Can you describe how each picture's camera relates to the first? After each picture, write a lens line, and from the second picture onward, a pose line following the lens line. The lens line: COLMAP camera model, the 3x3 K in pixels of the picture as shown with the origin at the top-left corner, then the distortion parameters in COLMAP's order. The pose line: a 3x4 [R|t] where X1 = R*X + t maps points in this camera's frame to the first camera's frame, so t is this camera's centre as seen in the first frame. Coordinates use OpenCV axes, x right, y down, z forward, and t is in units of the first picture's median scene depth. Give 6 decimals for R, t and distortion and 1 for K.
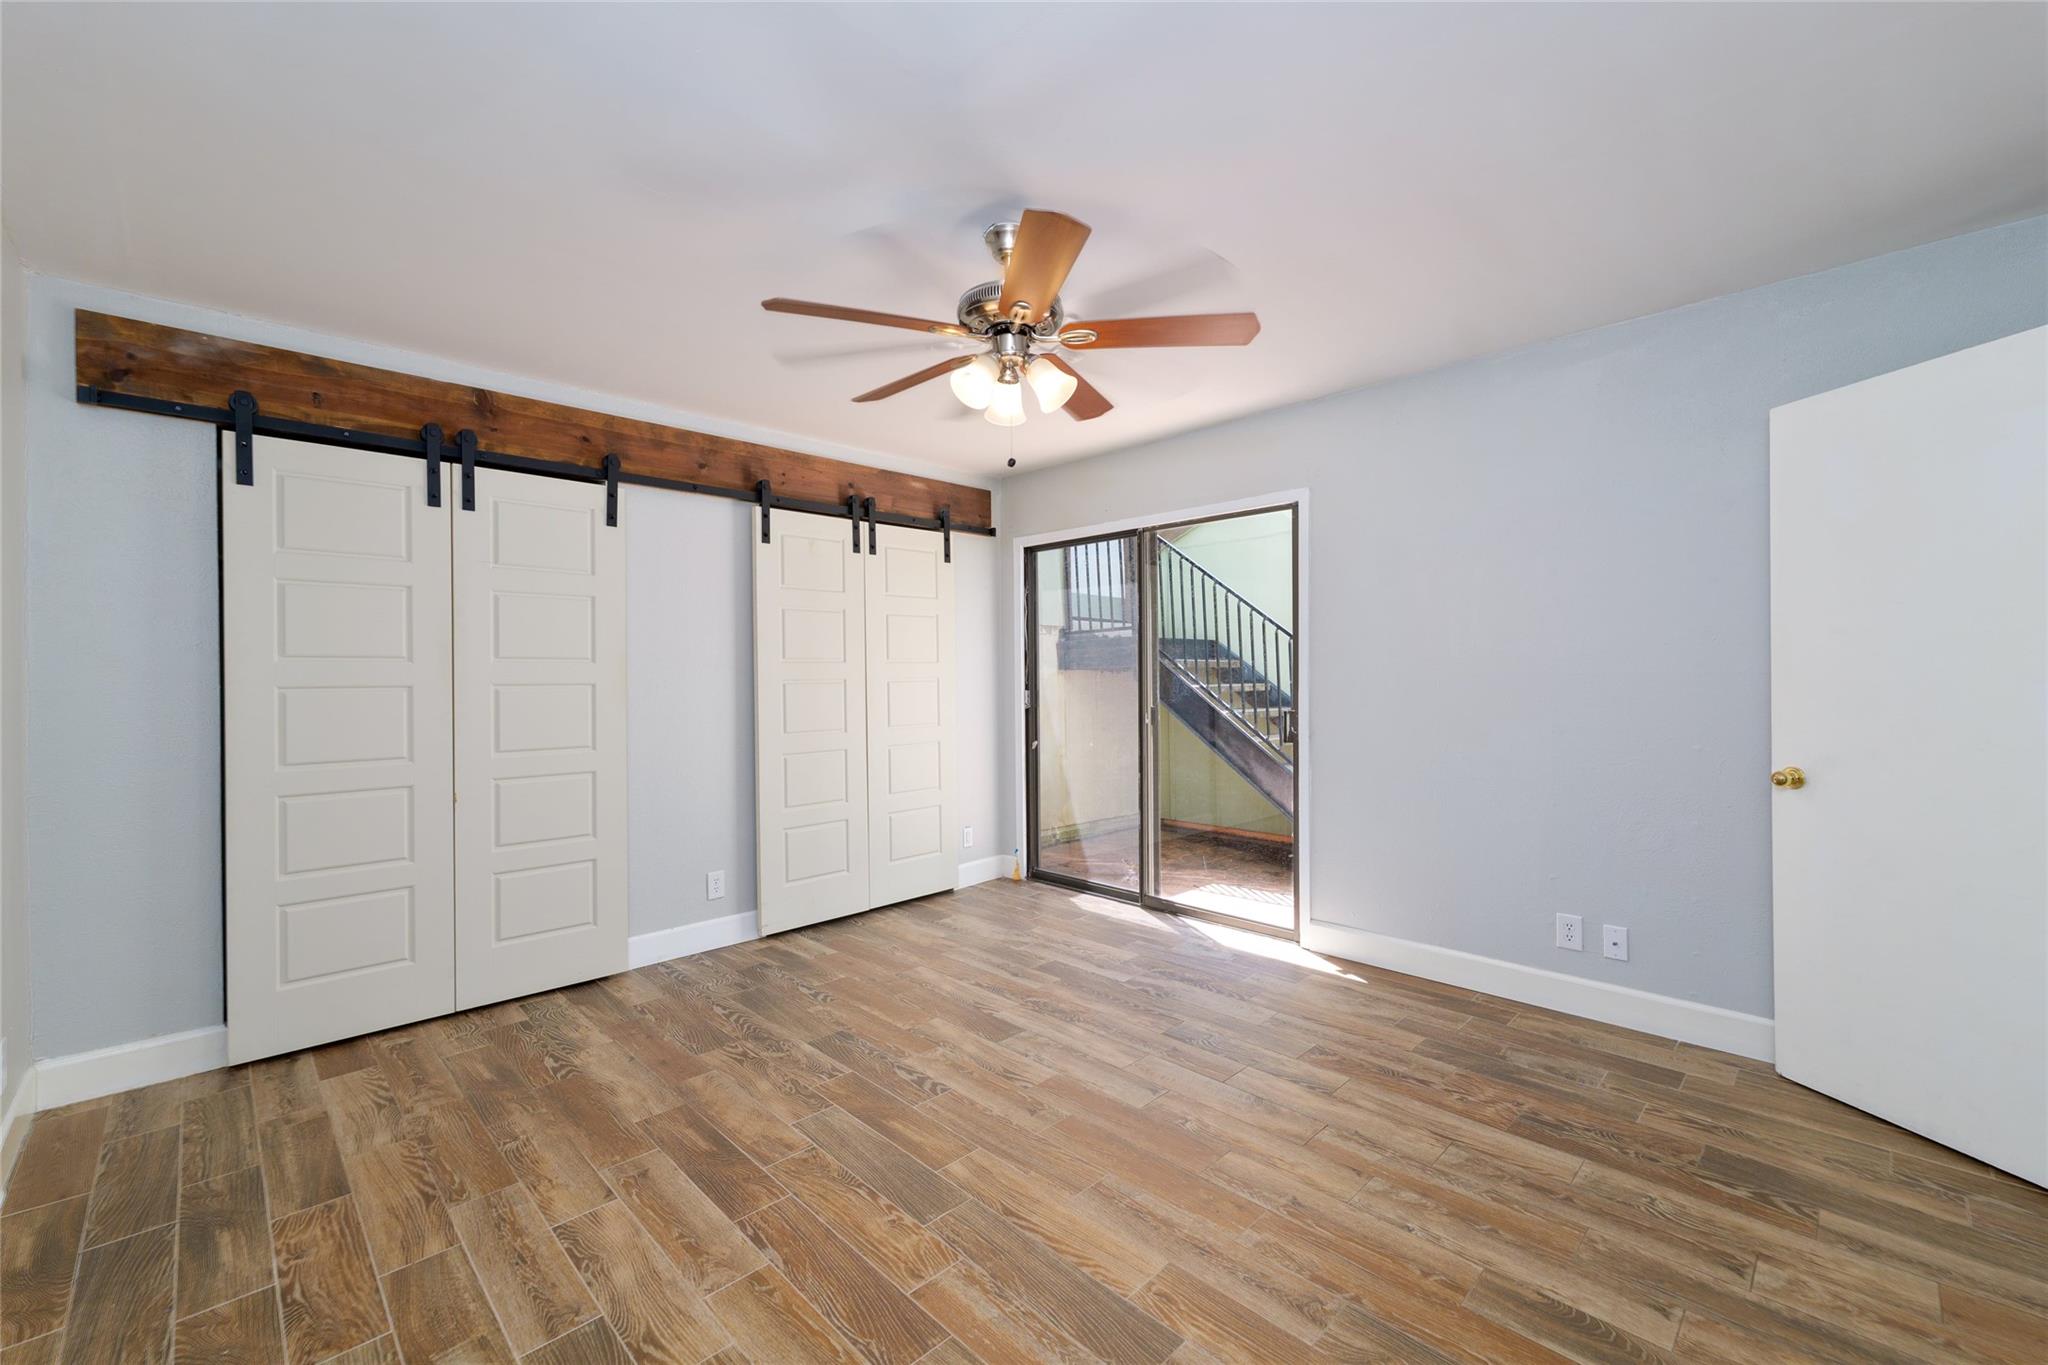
lens RADIAL K [[835.8, 0, 1024.9], [0, 835.8, 675.6], [0, 0, 1]] dist [0.003442, 0.000133]
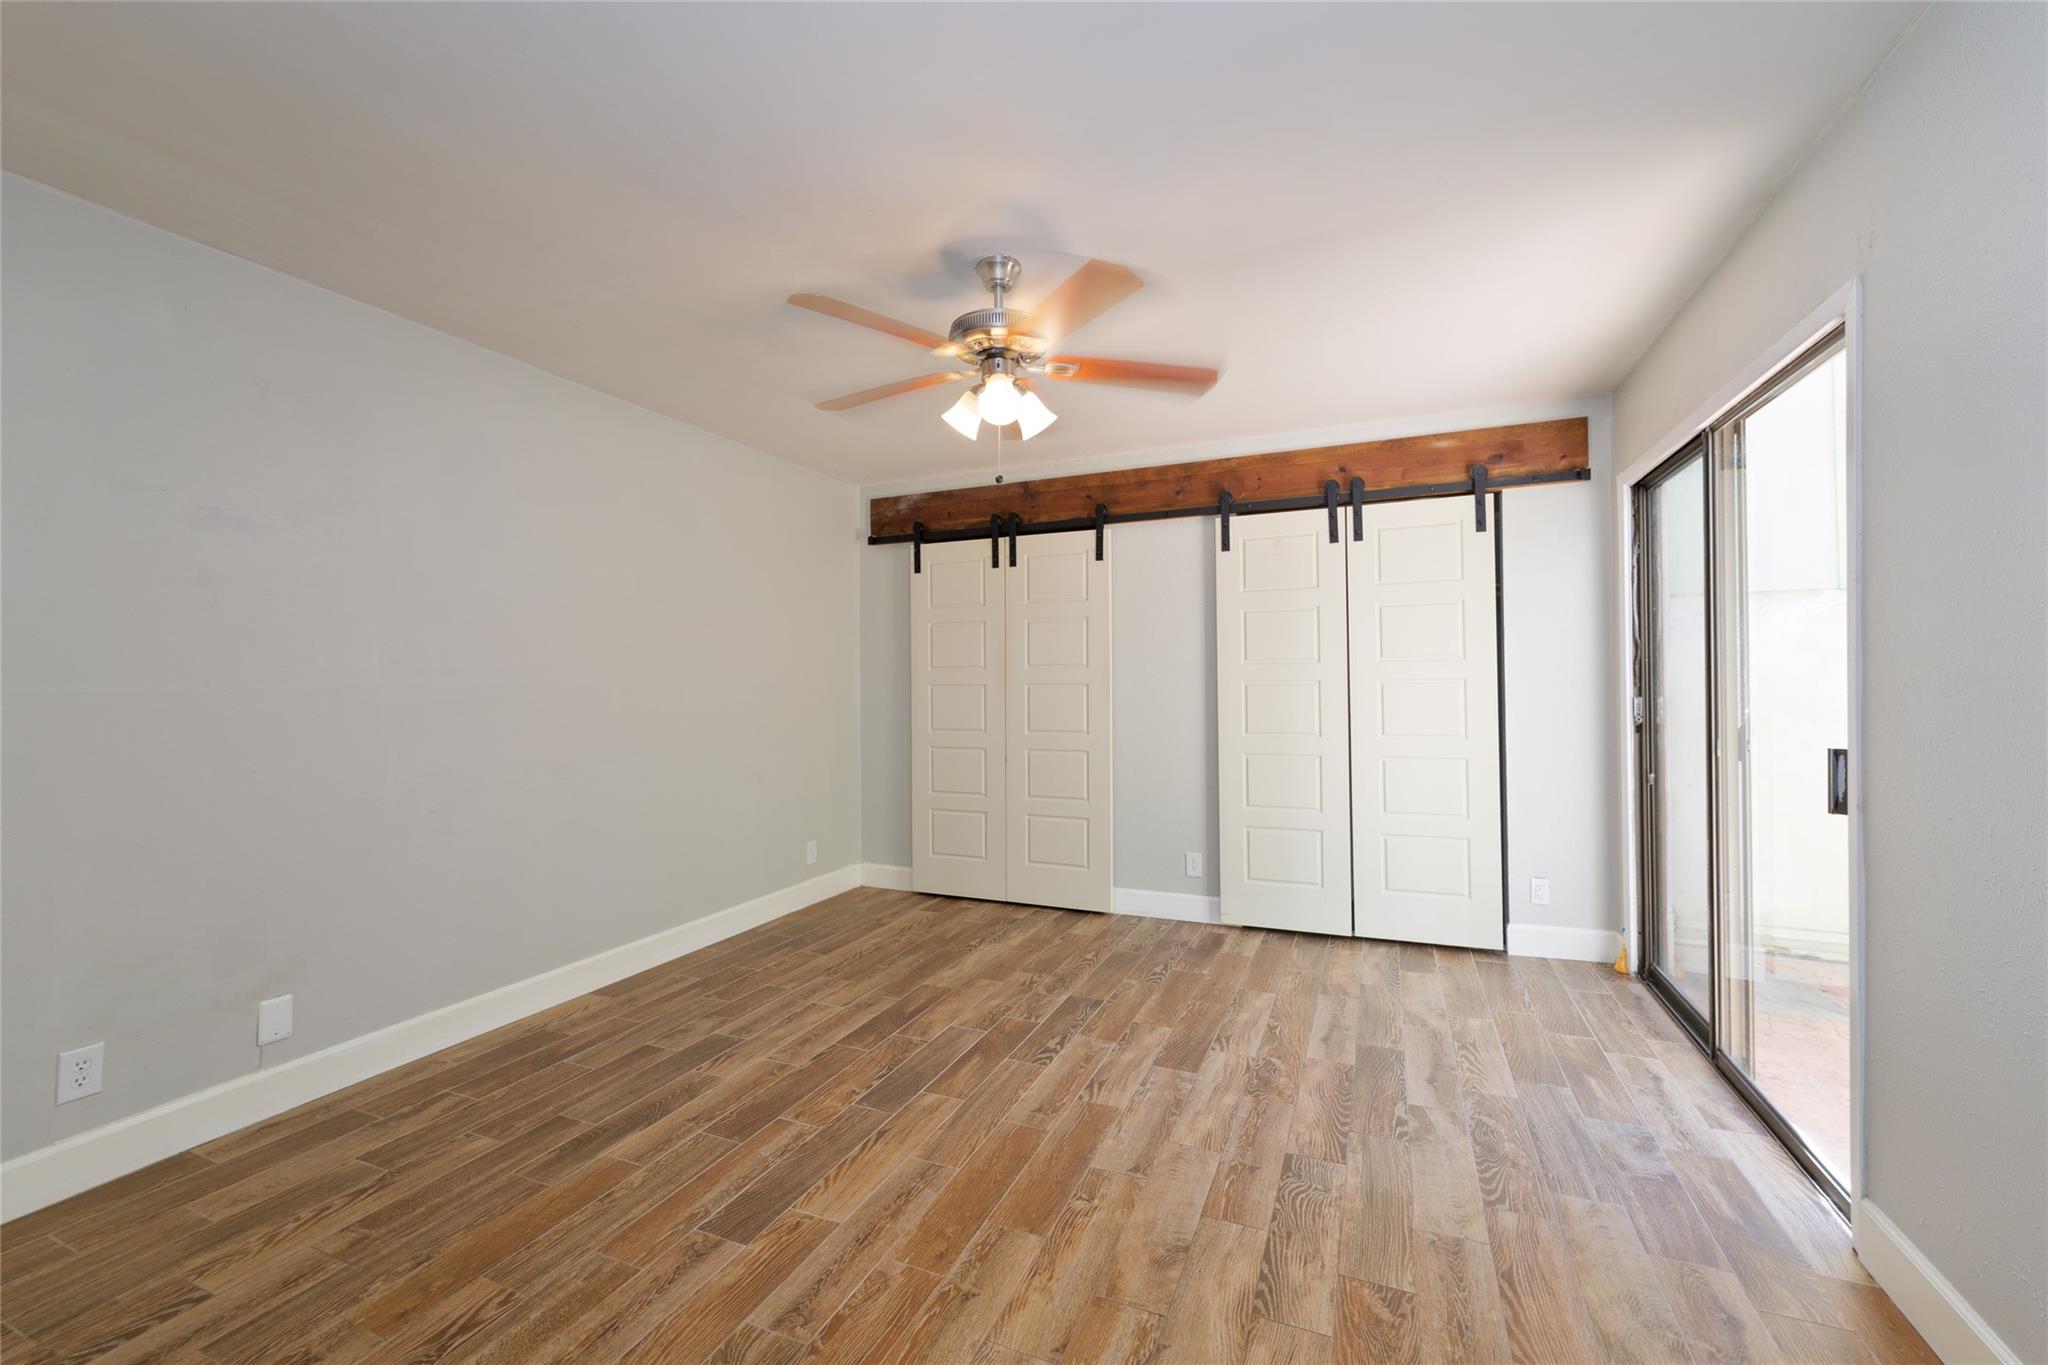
lens RADIAL K [[835.8, 0, 1024.9], [0, 835.8, 675.6], [0, 0, 1]] dist [0.003442, 0.000133]
pose [[0.375598, -0.002479, -0.926780, 0.833546], [0.005824, 0.999983, -0.000314, -0.004187], [0.926765, -0.005280, 0.375606, 0.537211]]
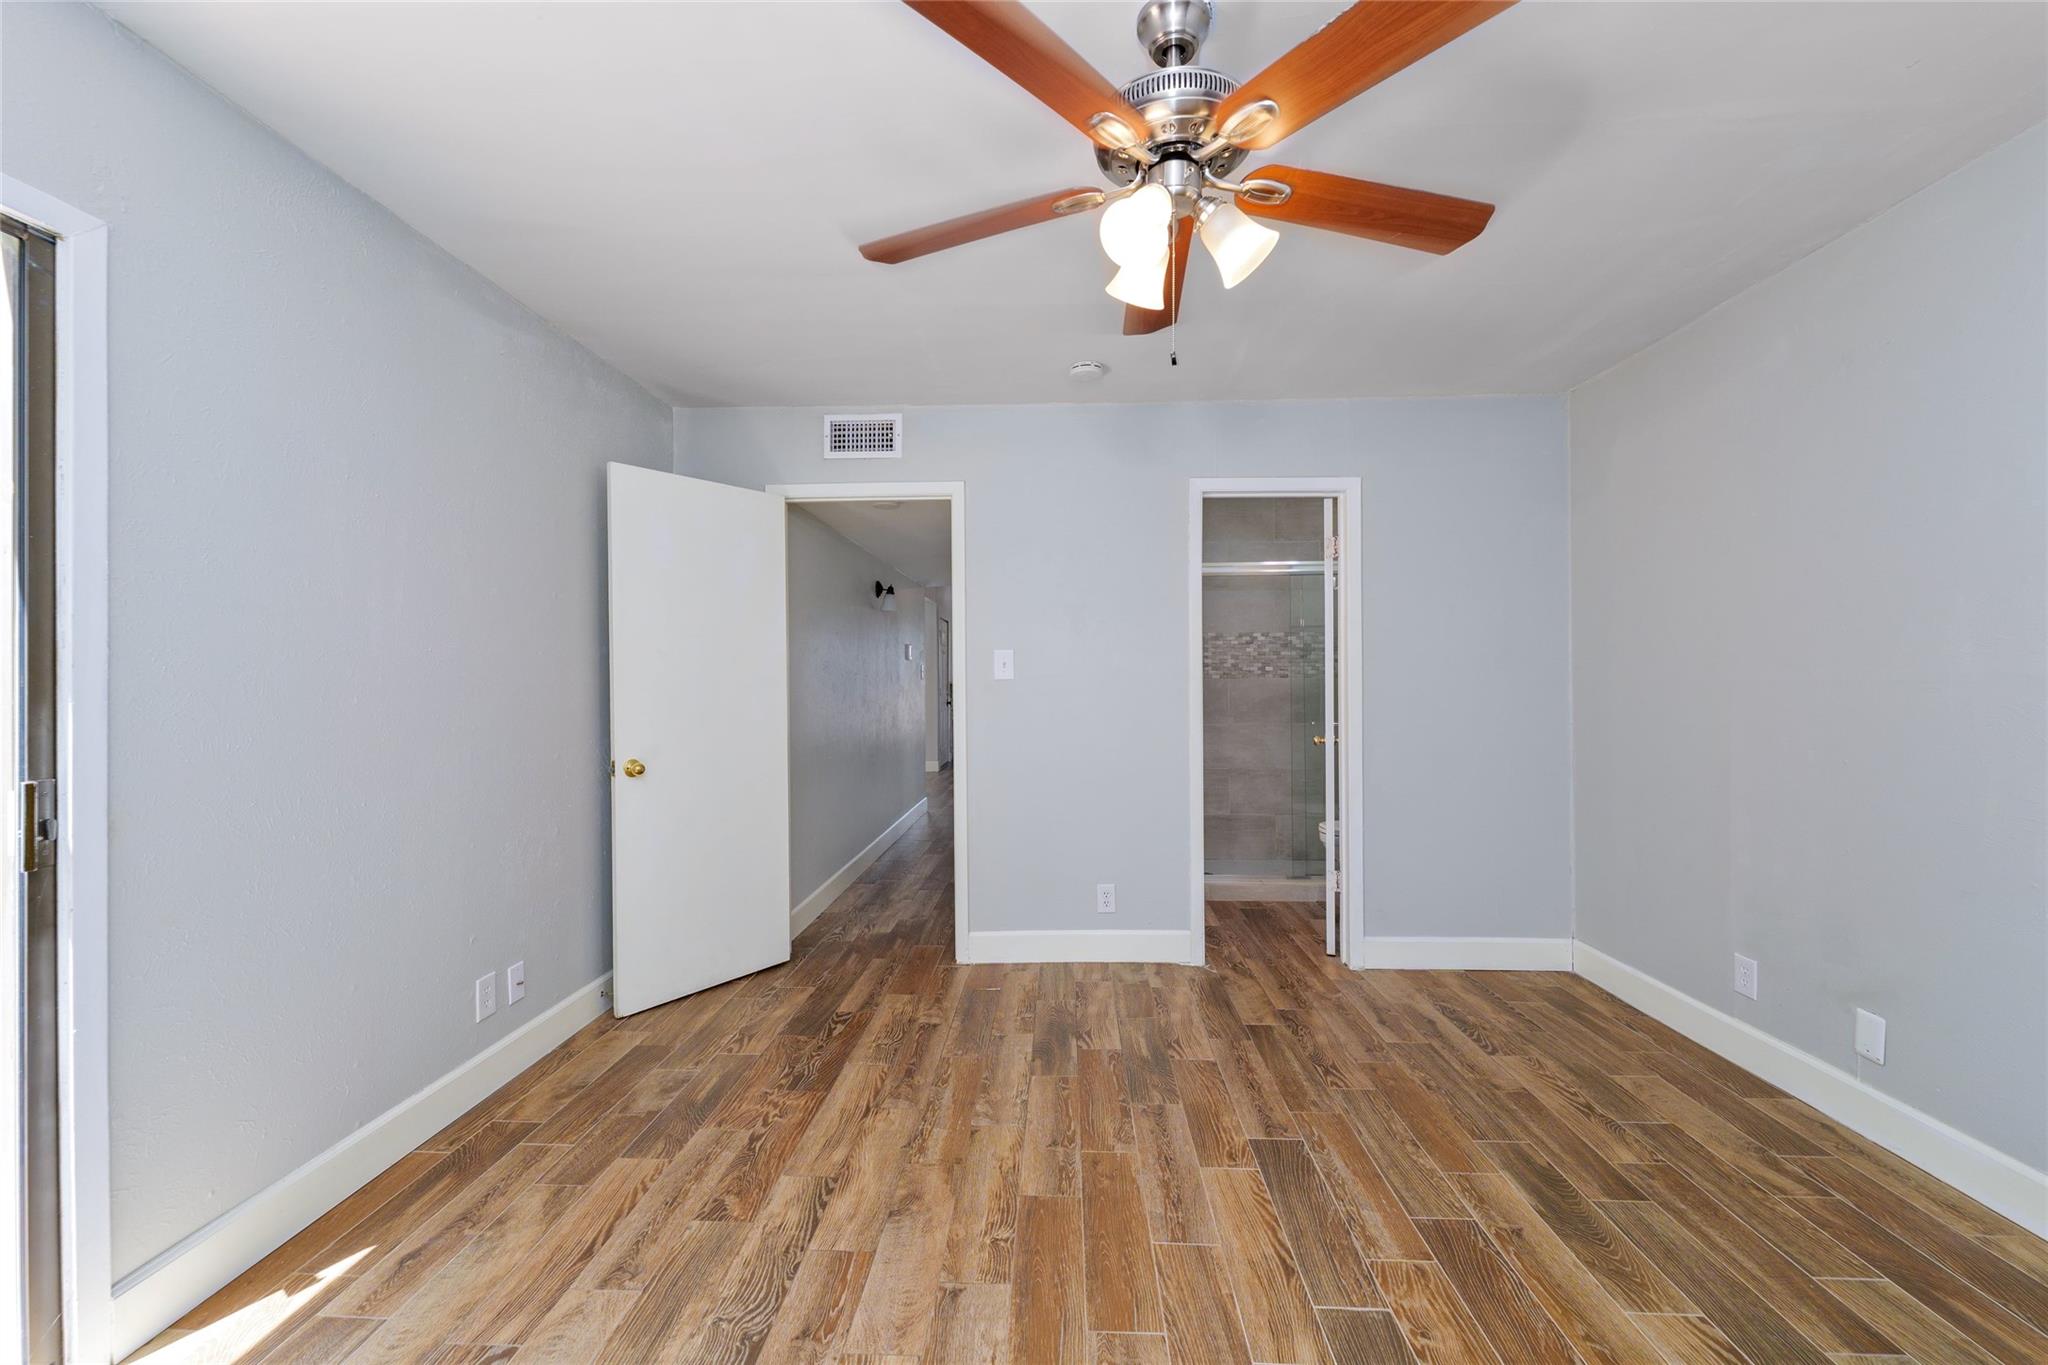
lens RADIAL K [[835.8, 0, 1024.9], [0, 835.8, 675.6], [0, 0, 1]] dist [0.003442, 0.000133]
pose [[-0.676787, 0.014762, 0.736031, -0.361919], [0.009401, 0.999891, -0.011410, 0.004336], [-0.736119, -0.000802, -0.676852, 1.313535]]
